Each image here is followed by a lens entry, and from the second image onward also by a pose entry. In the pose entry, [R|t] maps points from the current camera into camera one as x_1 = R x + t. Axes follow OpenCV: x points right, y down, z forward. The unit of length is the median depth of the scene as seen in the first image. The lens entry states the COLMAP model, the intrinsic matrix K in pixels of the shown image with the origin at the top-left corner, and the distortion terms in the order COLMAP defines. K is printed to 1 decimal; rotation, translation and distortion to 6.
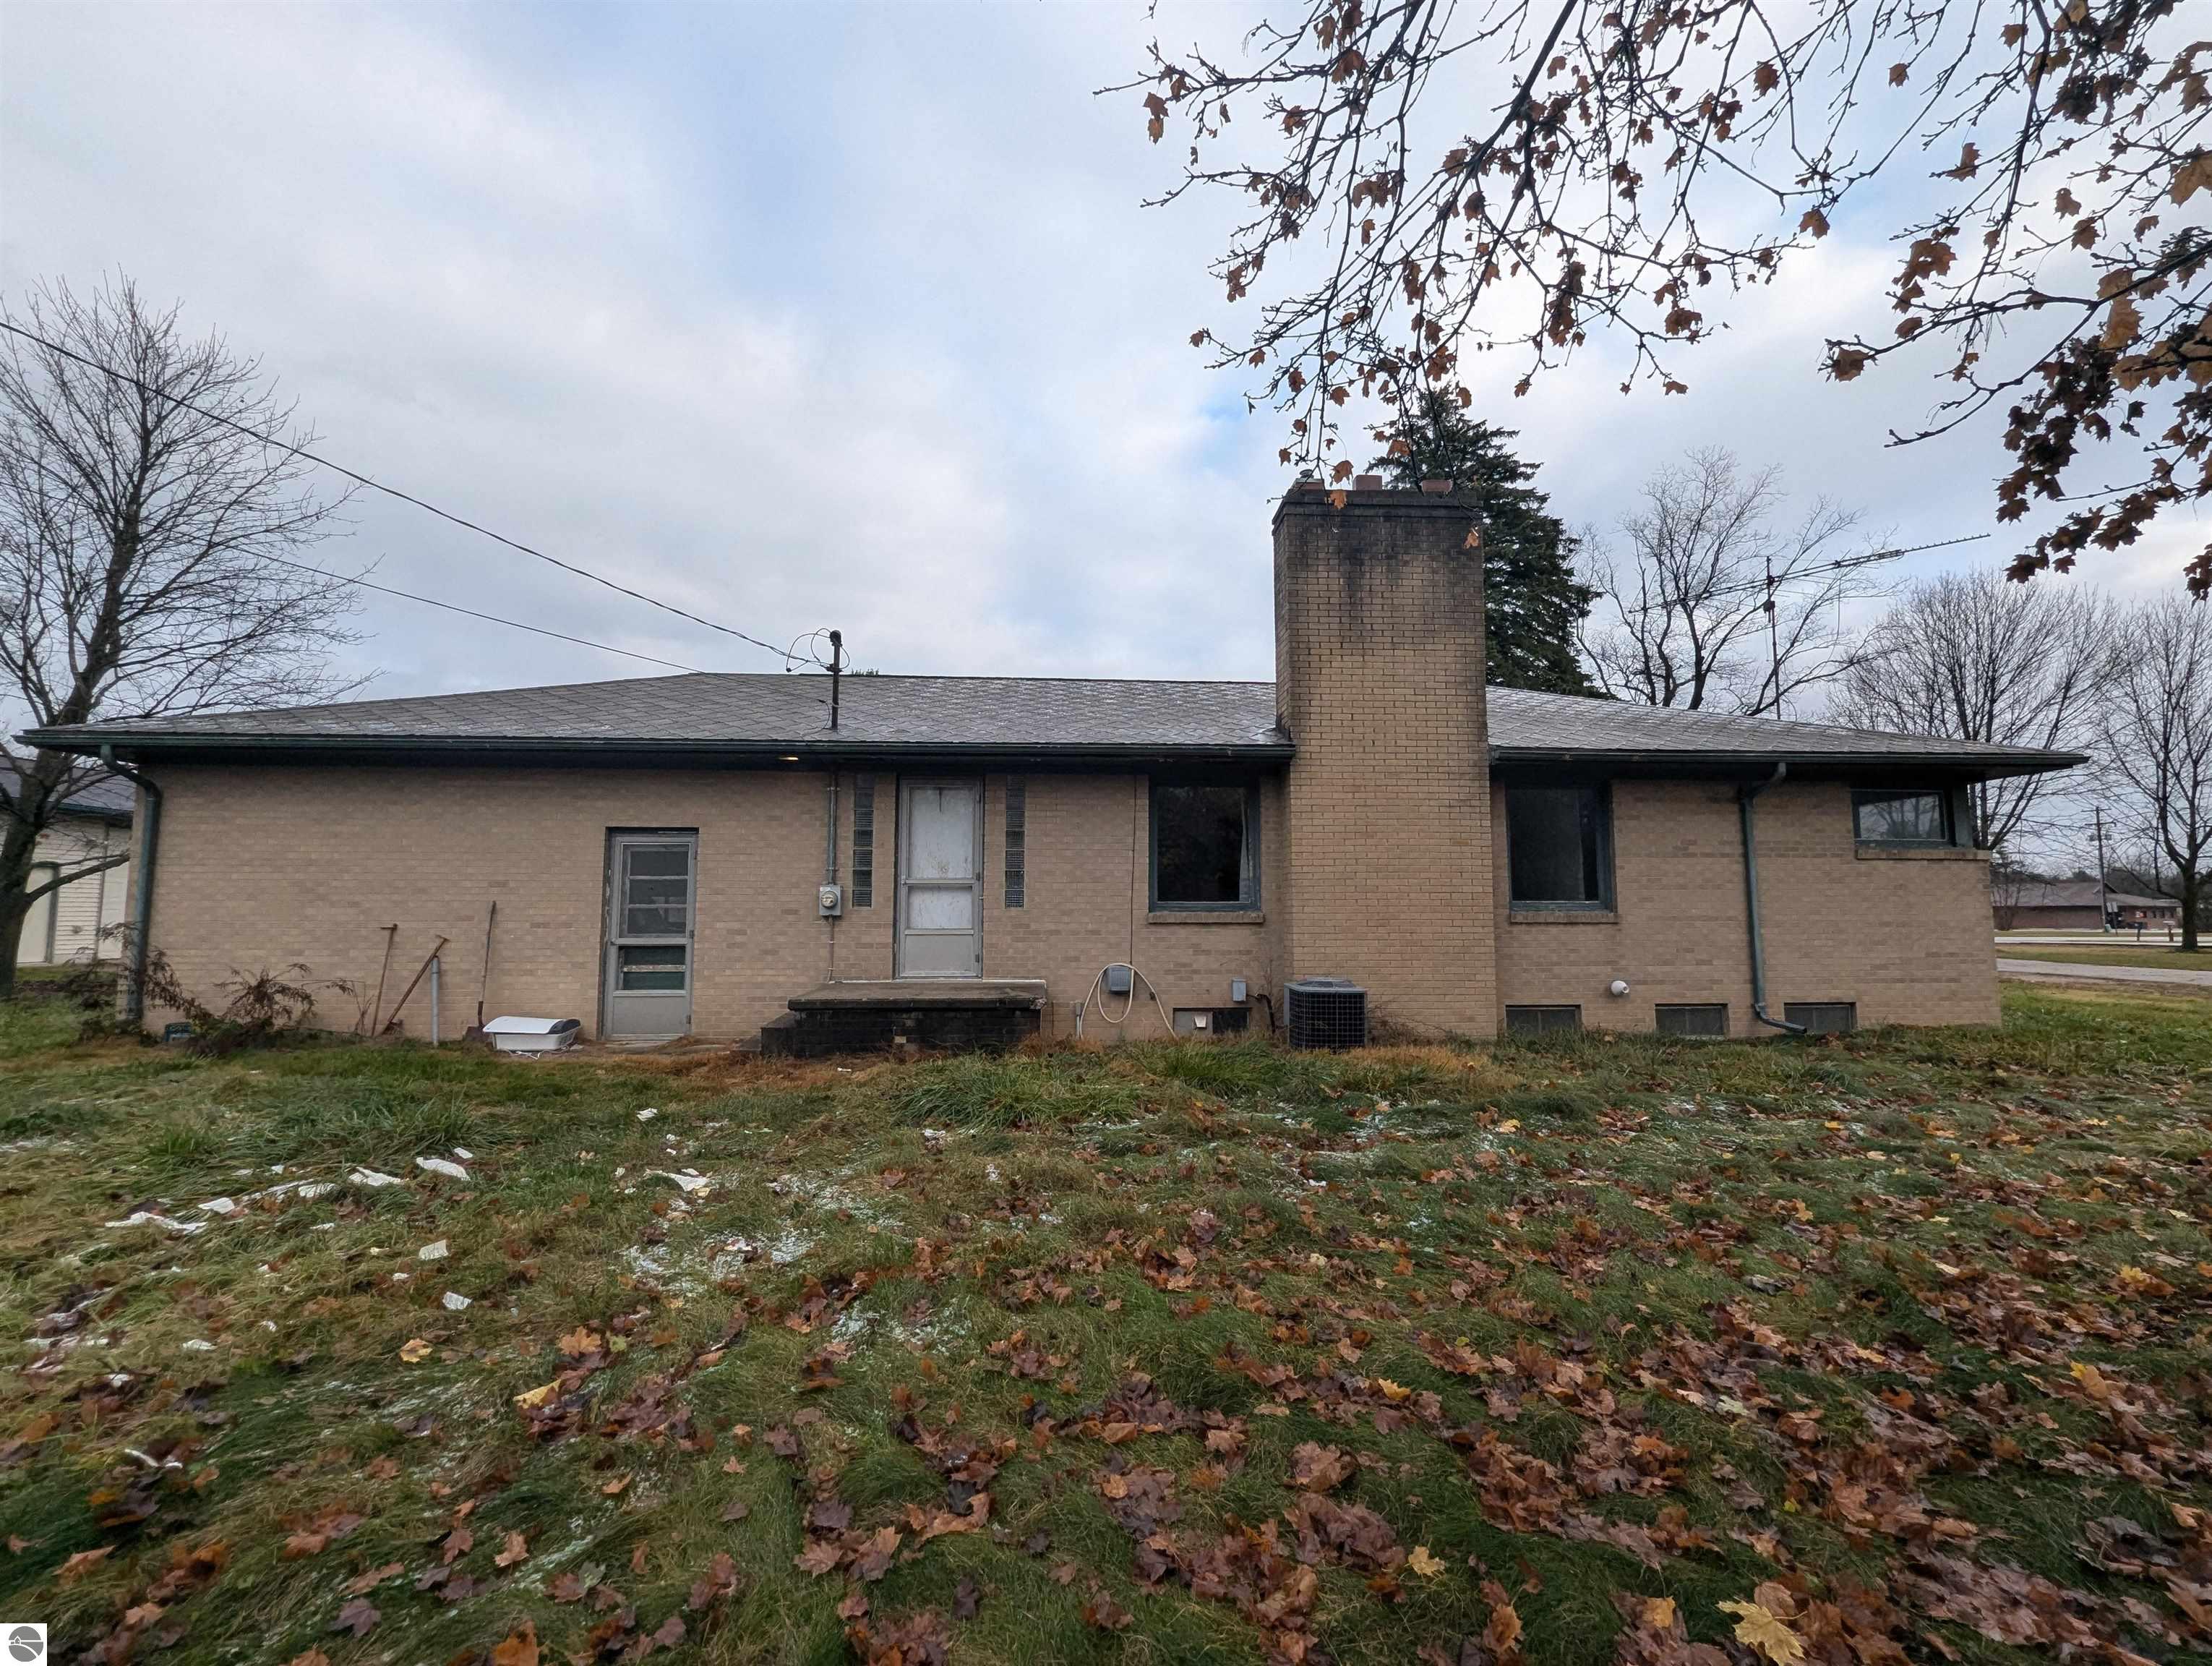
lens RADIAL K [[892.8, 0, 1108.3], [0, 892.8, 833.3], [0, 0, 1]] dist [0.000973, -0.000047]
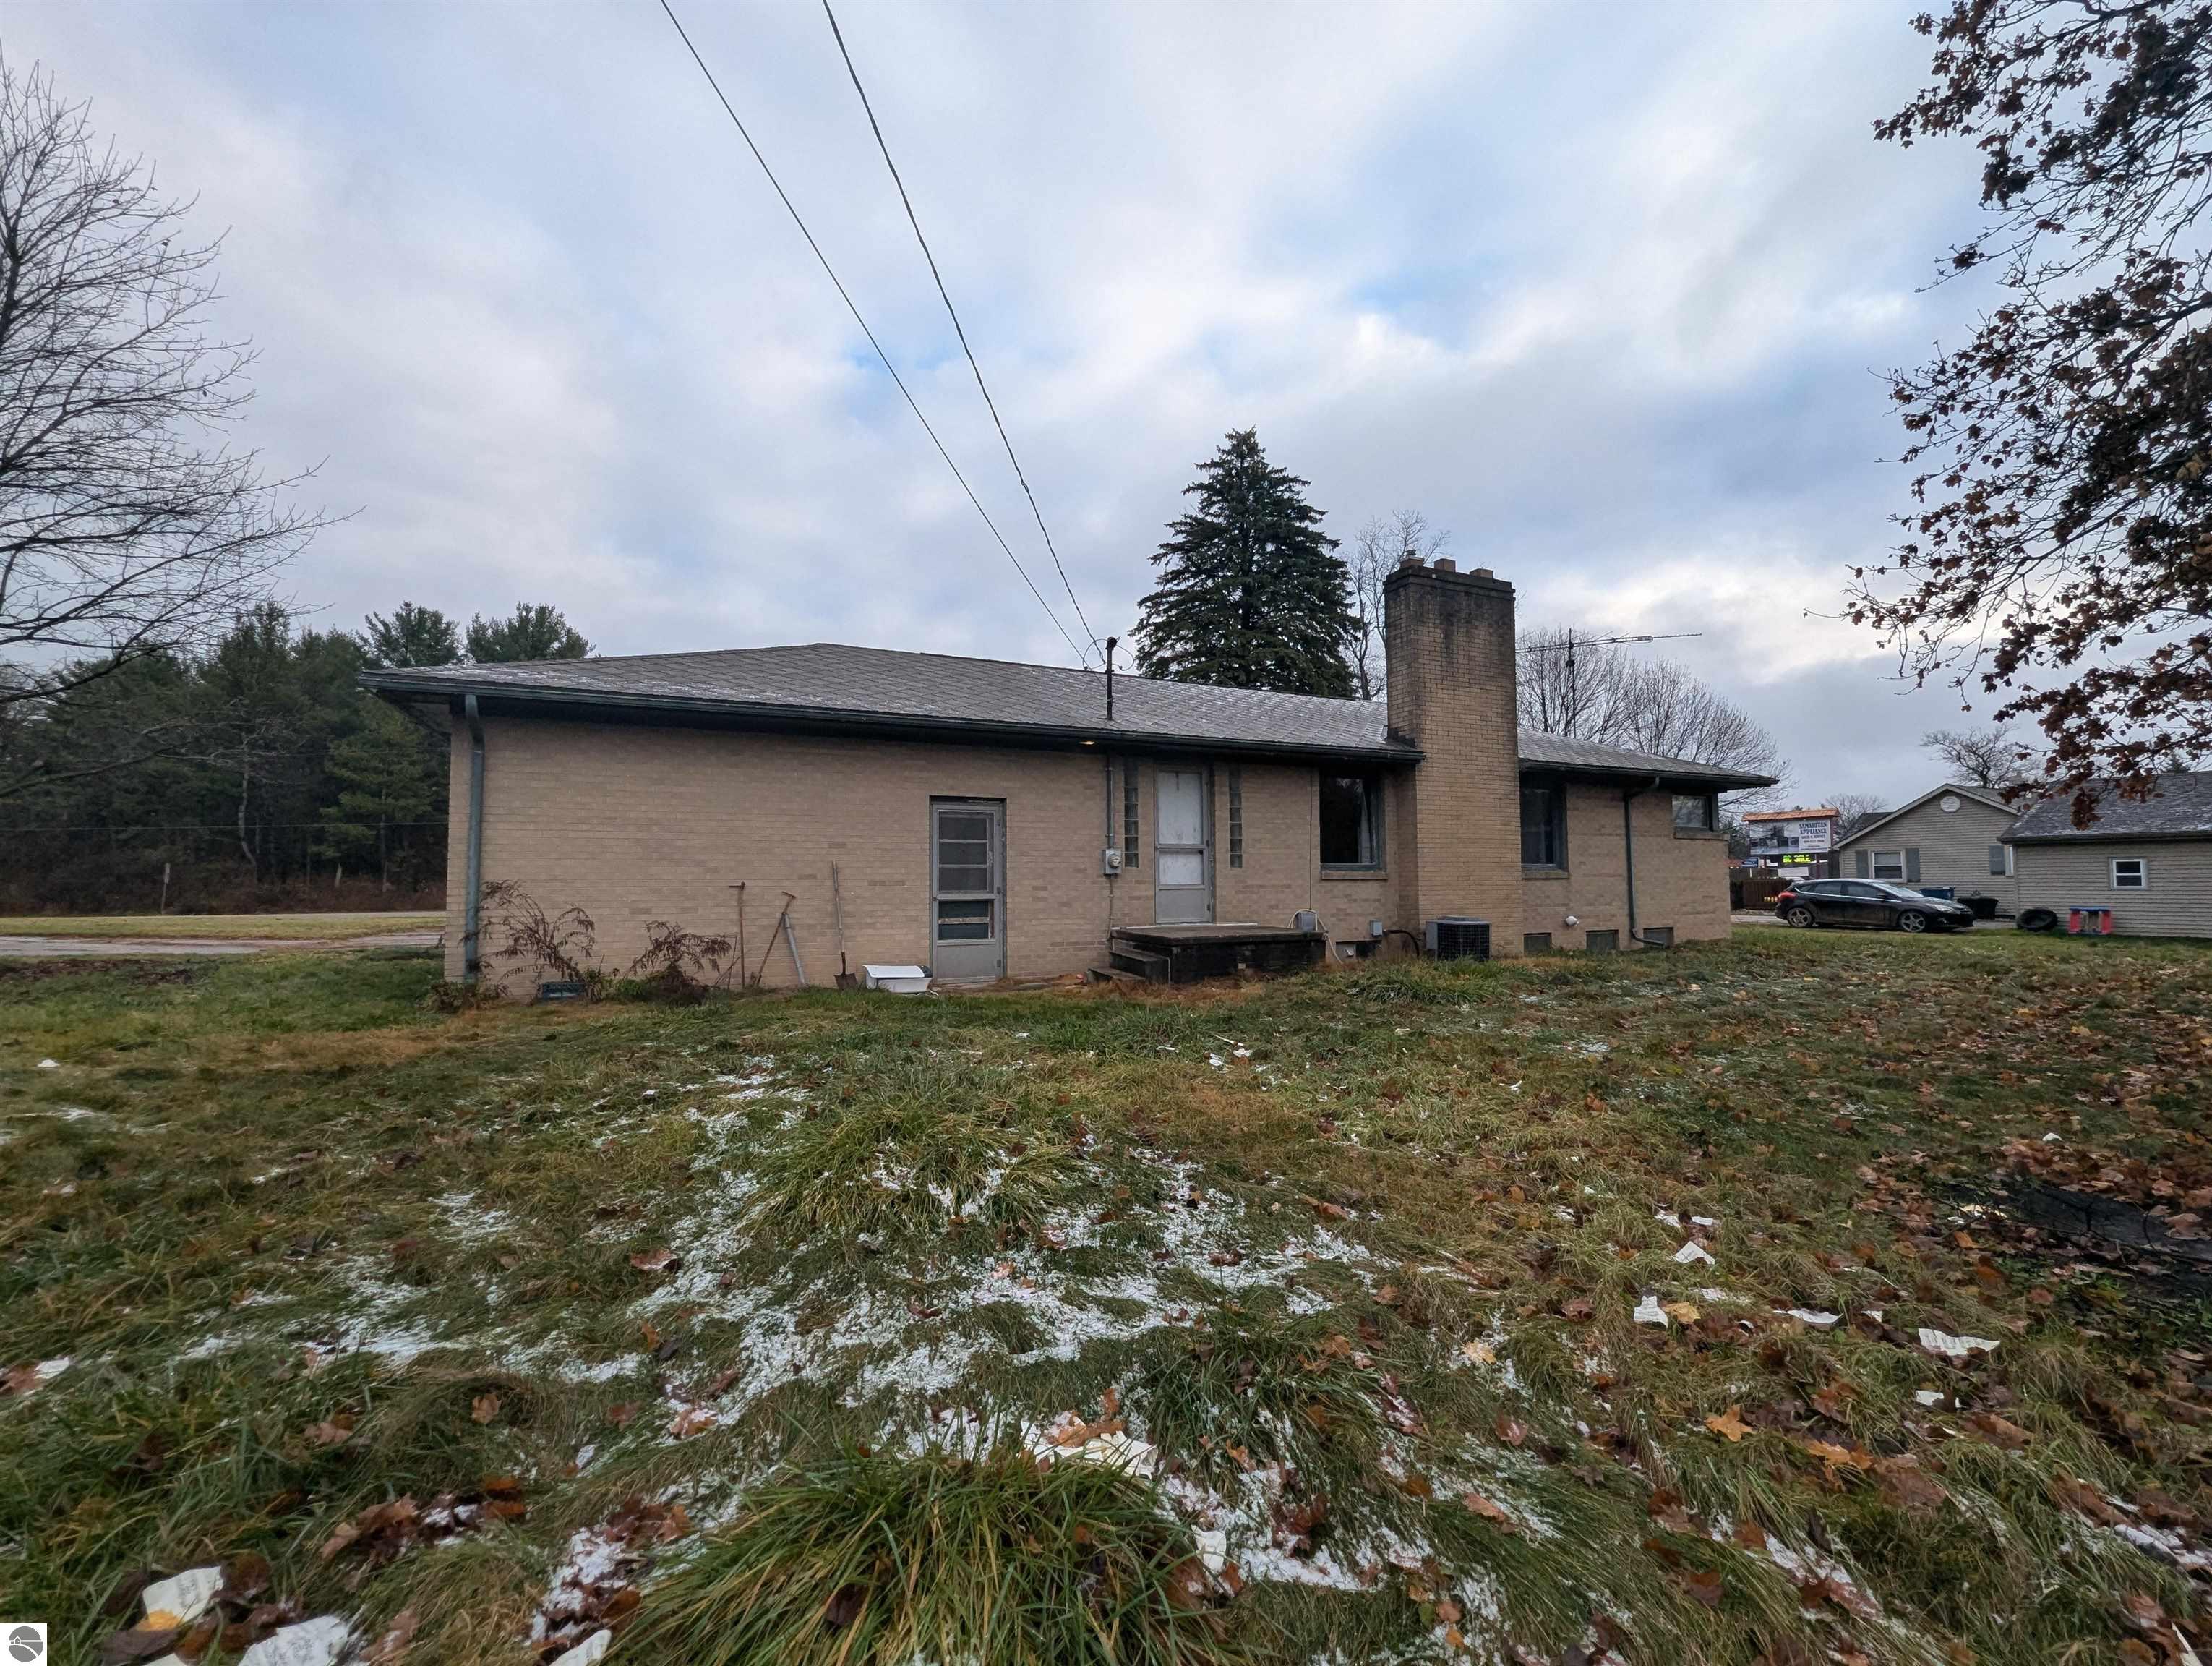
lens RADIAL K [[892.8, 0, 1103.4], [0, 892.8, 836.1], [0, 0, 1]] dist [0.000973, -0.000047]
pose [[0.929225, 0.013553, 0.369267, -0.755753], [-0.026320, 0.999217, 0.029557, 0.004953], [-0.368577, -0.037185, 0.928853, -0.121688]]
